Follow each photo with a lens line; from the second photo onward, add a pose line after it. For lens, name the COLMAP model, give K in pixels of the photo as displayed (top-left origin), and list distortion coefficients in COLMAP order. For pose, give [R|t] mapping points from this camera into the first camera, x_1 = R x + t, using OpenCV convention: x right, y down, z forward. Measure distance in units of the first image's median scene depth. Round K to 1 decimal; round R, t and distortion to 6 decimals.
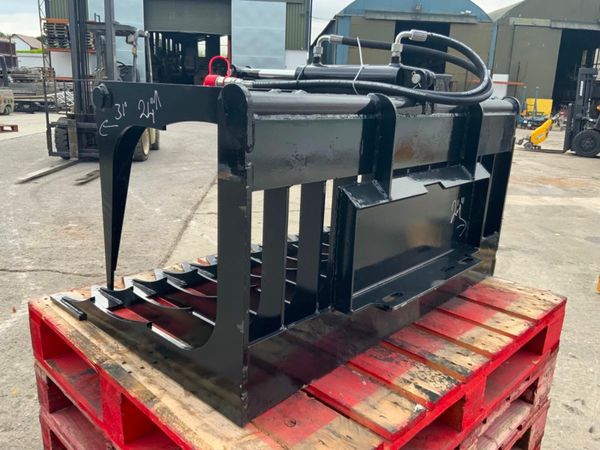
lens RADIAL K [[499.4, 0, 299.3], [0, 499.4, 223.9], [0, 0, 1]] dist [0.049291, -0.074877]
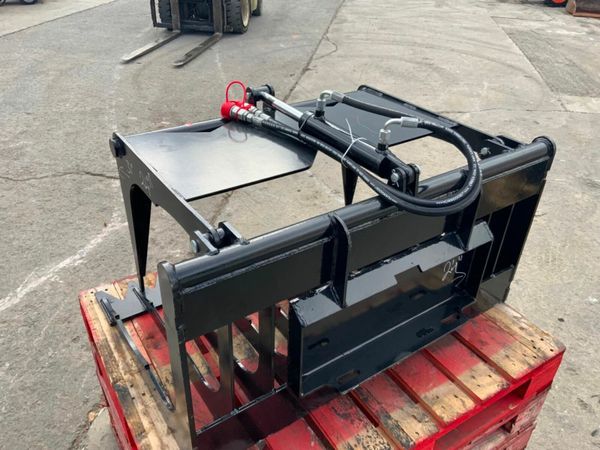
lens RADIAL K [[499.4, 0, 299.6], [0, 499.4, 224.6], [0, 0, 1]] dist [0.049291, -0.074877]
pose [[0.974602, 0.109063, -0.195594, 0.190027], [-0.048988, 0.956072, 0.289009, -0.357242], [0.218522, -0.272087, 0.937132, 0.016889]]
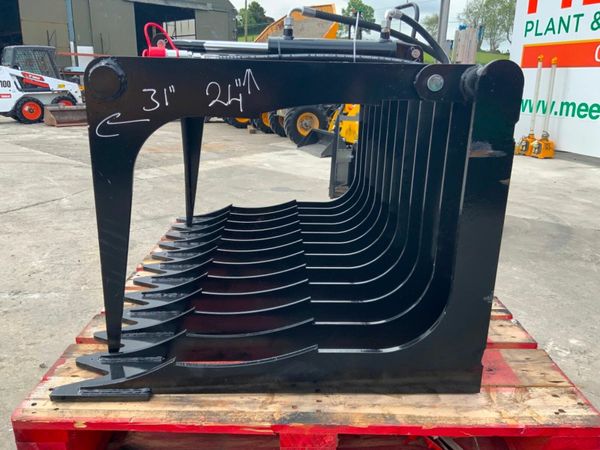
lens RADIAL K [[499.4, 0, 301.8], [0, 499.4, 226.7], [0, 0, 1]] dist [0.049291, -0.074877]
pose [[0.714010, -0.228991, 0.661629, -0.588754], [0.191995, 0.972815, 0.129498, -0.081699], [-0.673296, 0.034567, 0.738564, 0.274314]]
